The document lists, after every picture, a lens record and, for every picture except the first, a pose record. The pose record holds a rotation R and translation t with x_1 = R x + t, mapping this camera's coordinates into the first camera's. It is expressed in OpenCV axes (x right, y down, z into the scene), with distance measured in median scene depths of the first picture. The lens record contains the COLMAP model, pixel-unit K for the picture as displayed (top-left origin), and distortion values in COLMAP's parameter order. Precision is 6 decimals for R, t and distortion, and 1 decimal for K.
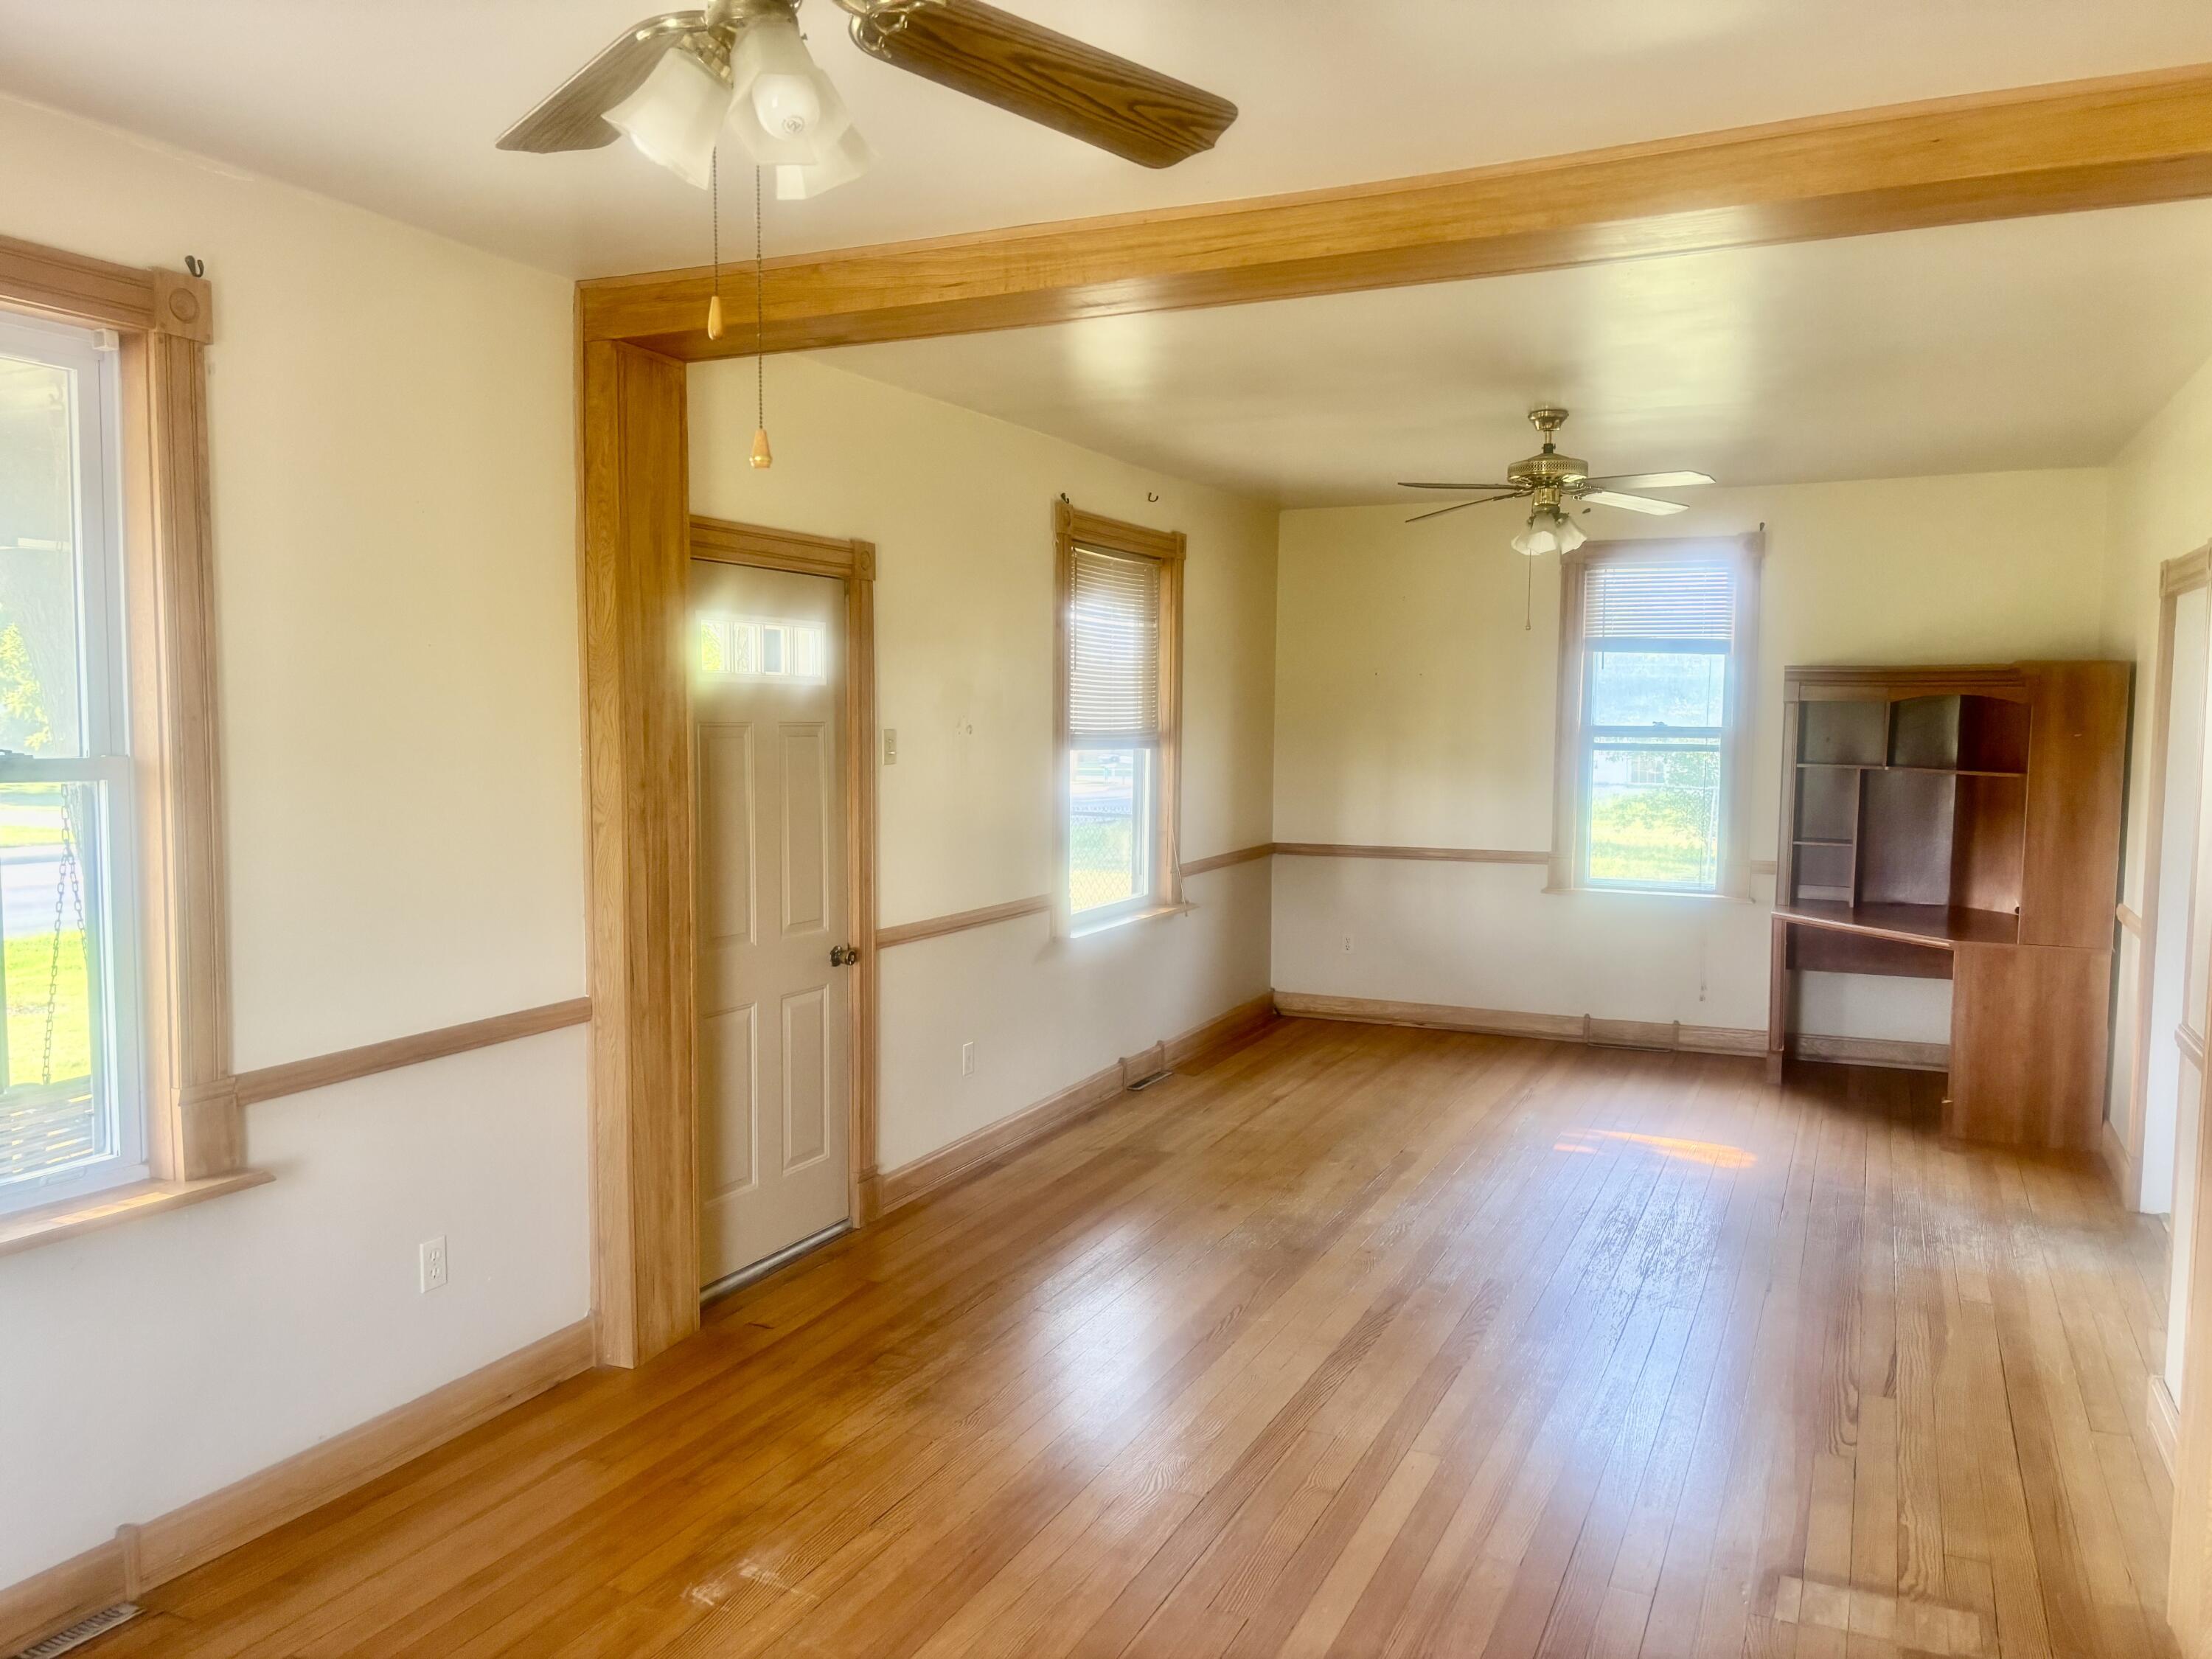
lens RADIAL K [[1669.7, 0, 1110.2], [0, 1669.7, 833.5], [0, 0, 1]] dist [0.034029, -0.016242]
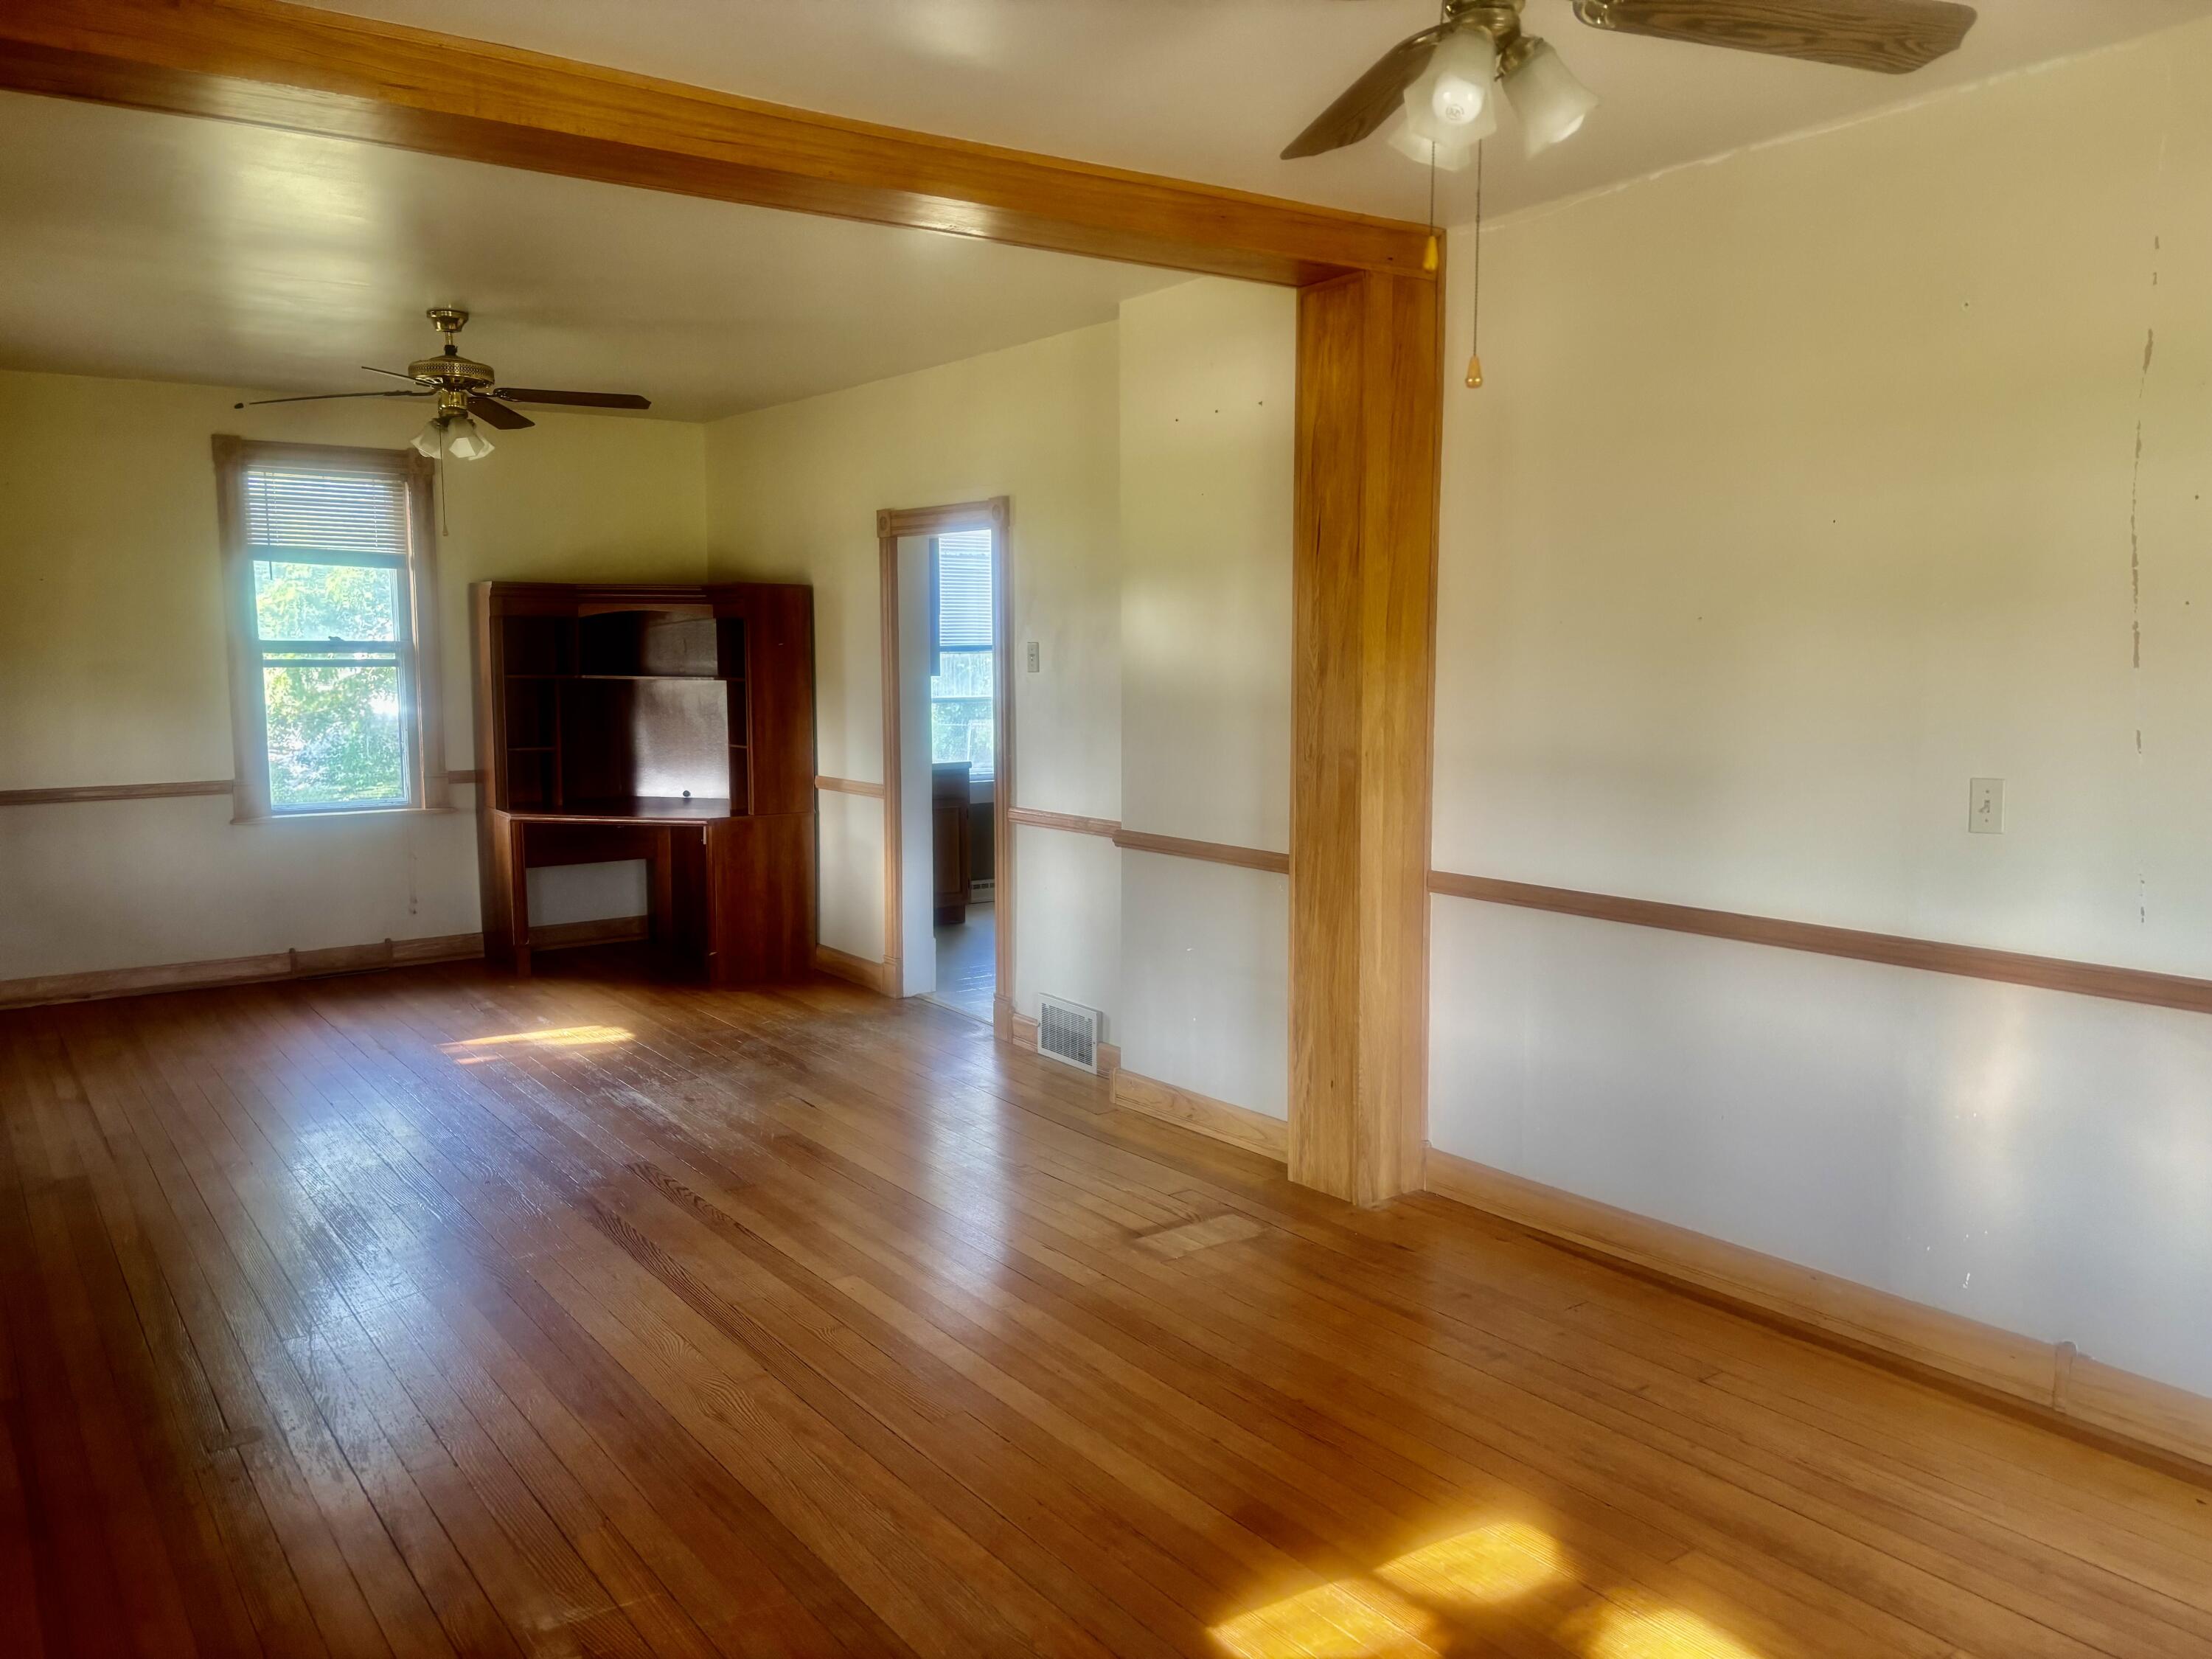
lens RADIAL K [[1669.7, 0, 1109.2], [0, 1669.7, 845.4], [0, 0, 1]] dist [0.034029, -0.016242]
pose [[0.497411, -0.112199, 0.860229, -0.321536], [0.069279, 0.993572, 0.089532, -0.002993], [-0.864744, 0.015062, 0.501986, 0.136323]]
